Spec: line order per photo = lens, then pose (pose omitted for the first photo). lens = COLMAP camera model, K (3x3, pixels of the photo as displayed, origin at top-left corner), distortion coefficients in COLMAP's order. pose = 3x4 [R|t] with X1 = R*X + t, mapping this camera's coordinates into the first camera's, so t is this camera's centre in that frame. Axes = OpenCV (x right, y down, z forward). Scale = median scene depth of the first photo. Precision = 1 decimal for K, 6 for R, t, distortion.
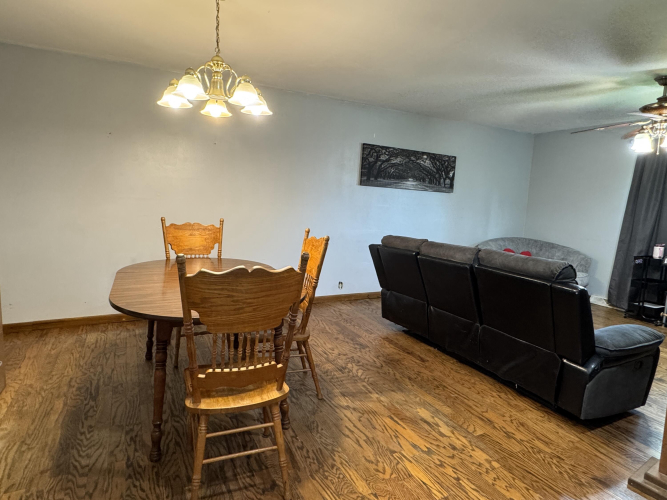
lens RADIAL K [[394.8, 0, 333.6], [0, 394.8, 250.2], [0, 0, 1]] dist [-0.002233, -0.000420]
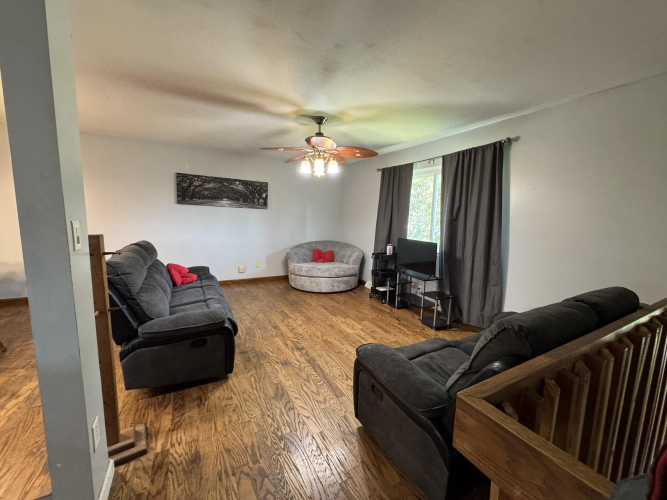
lens RADIAL K [[267.4, 0, 333.9], [0, 267.4, 250.2], [0, 0, 1]] dist [0.000544, 0.000045]
pose [[0.999479, -0.019294, 0.025892, 0.547052], [0.019487, 0.999784, -0.007220, 0.009512], [-0.025747, 0.007721, 0.999639, 0.071505]]
